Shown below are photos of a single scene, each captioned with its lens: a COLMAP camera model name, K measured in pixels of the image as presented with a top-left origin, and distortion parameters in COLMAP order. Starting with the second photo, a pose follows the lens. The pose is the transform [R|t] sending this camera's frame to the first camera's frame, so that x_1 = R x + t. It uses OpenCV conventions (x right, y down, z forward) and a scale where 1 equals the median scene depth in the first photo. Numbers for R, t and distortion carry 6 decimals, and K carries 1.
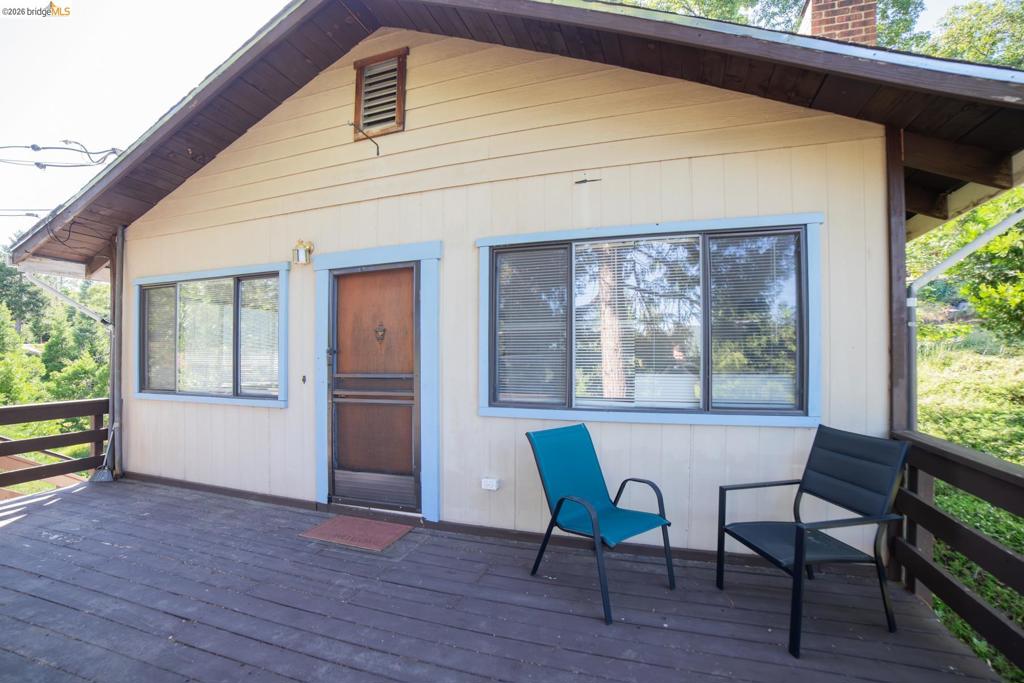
lens RADIAL K [[427.9, 0, 514.1], [0, 427.9, 366.2], [0, 0, 1]] dist [-0.089189, 0.031067]
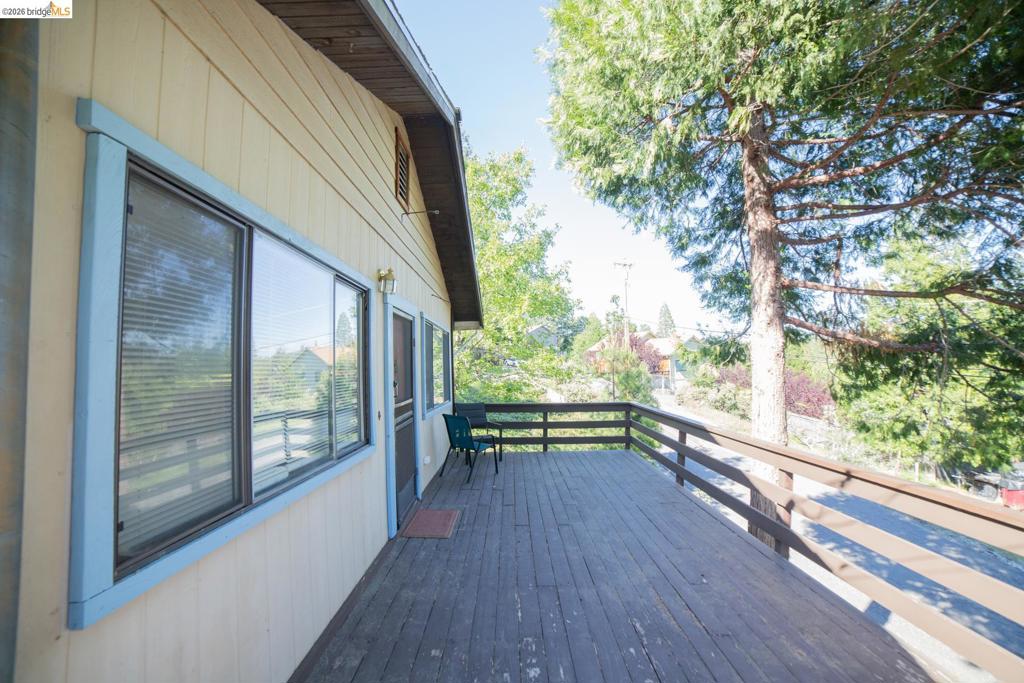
lens RADIAL K [[414.9, 0, 512.0], [0, 414.9, 341.5], [0, 0, 1]] dist [-0.106981, 0.037460]
pose [[-0.312726, 0.063711, 0.947704, -1.592585], [0.021554, 0.997967, -0.059977, -0.077766], [-0.949599, 0.001671, -0.313463, 1.102518]]
